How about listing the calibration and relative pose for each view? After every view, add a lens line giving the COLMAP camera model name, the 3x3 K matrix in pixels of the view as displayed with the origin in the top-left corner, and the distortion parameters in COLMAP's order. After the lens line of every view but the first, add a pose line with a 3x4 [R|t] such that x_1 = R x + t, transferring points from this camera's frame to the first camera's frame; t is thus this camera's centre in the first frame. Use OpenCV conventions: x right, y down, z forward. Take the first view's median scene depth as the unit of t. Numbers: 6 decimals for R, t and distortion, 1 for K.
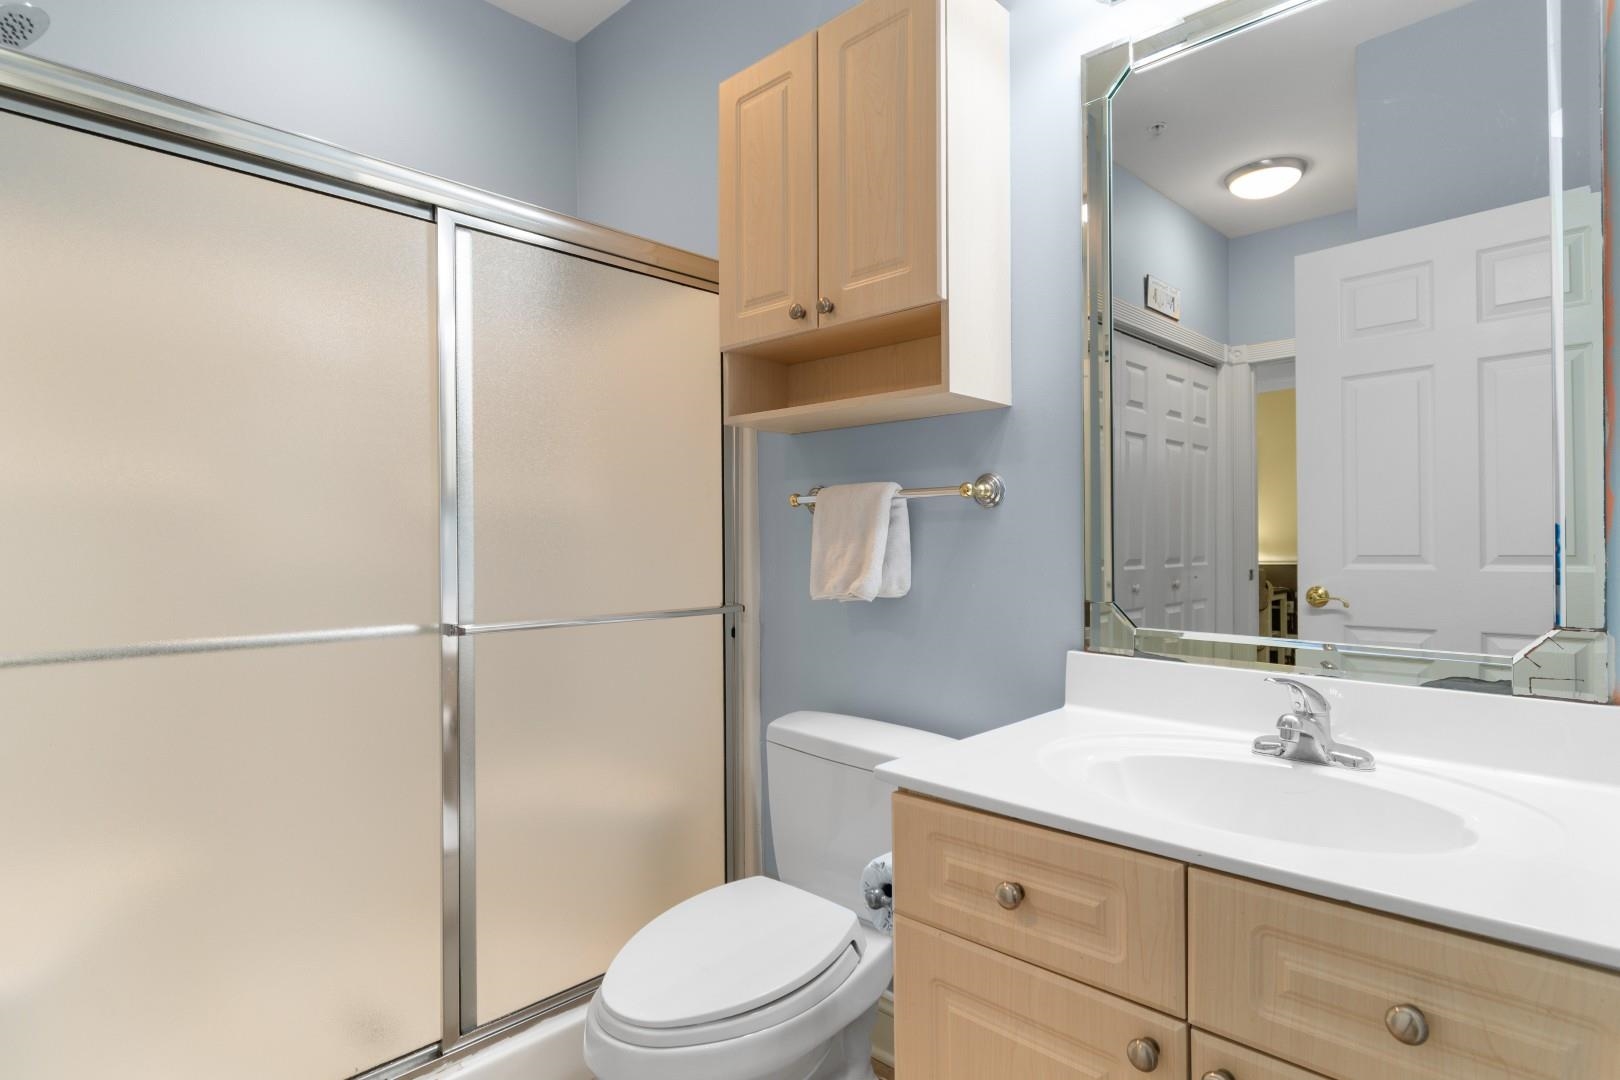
lens RADIAL K [[846.3, 0, 809.0], [0, 846.3, 534.8], [0, 0, 1]] dist [-0.000563, 0.000067]
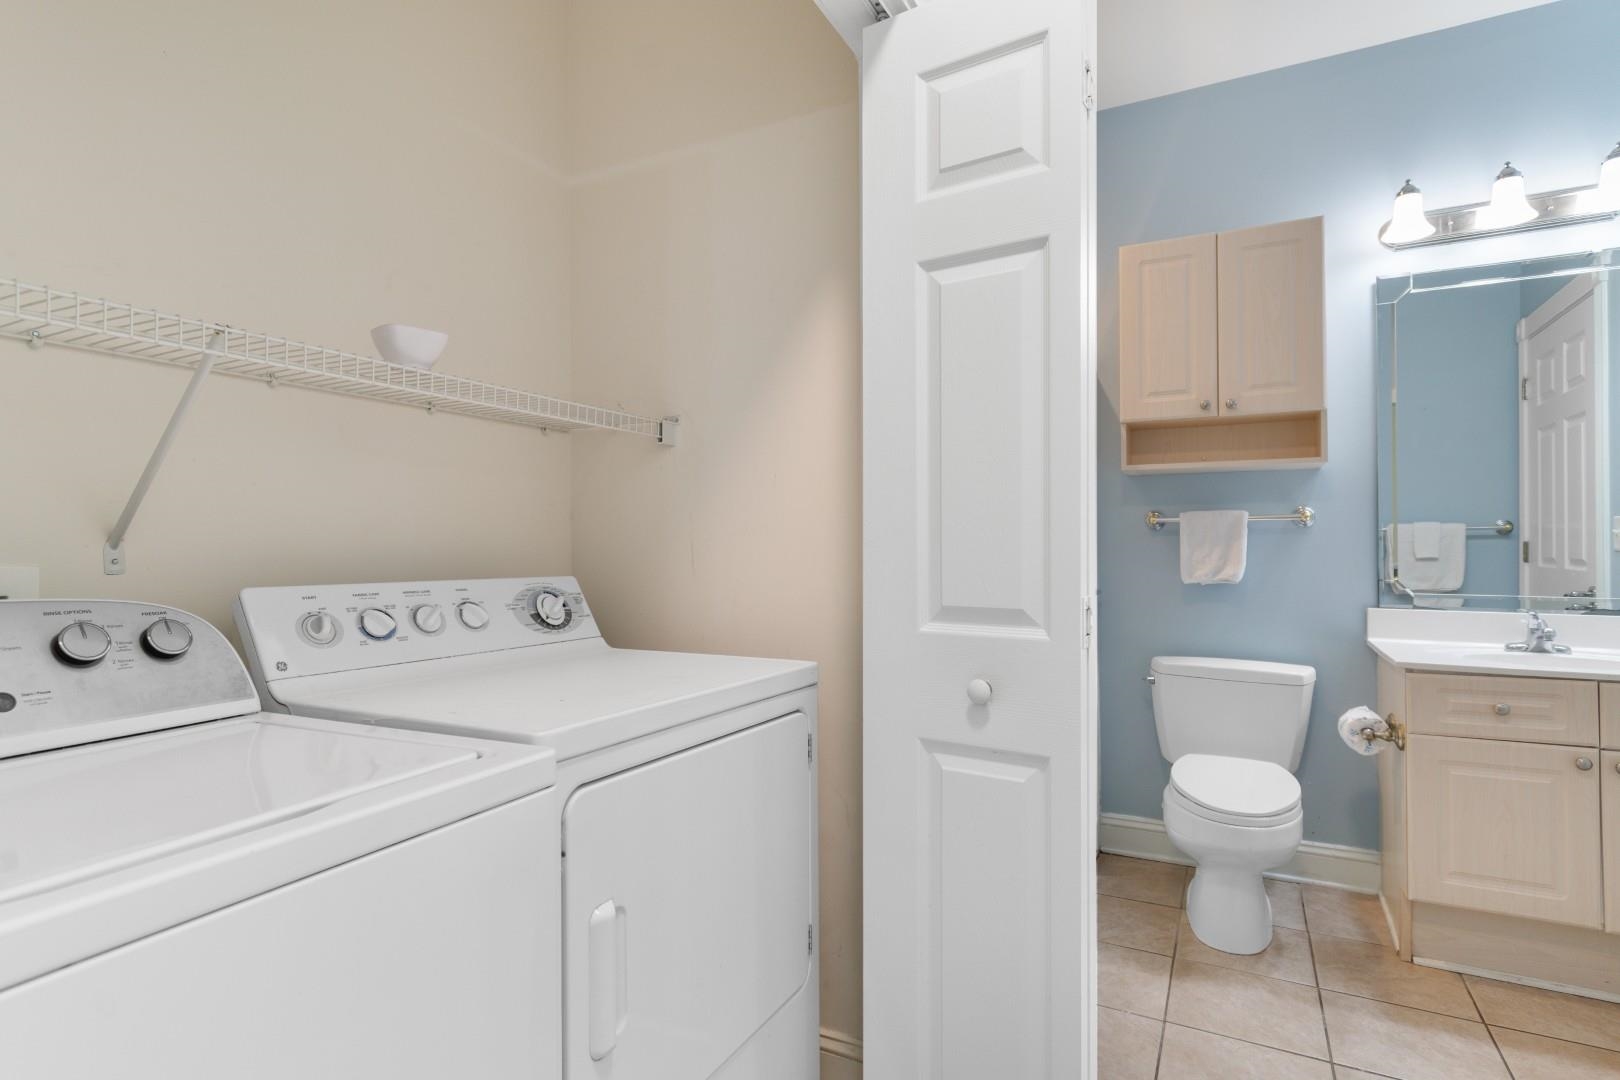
lens RADIAL K [[821.4, 0, 810.0], [0, 821.4, 540.0], [0, 0, 1]] dist [0.000747, -0.000897]
pose [[0.955751, 0.006060, 0.294115, -1.342629], [-0.004958, 0.999978, -0.004494, 0.007432], [-0.294136, 0.002837, 0.955759, -0.315794]]
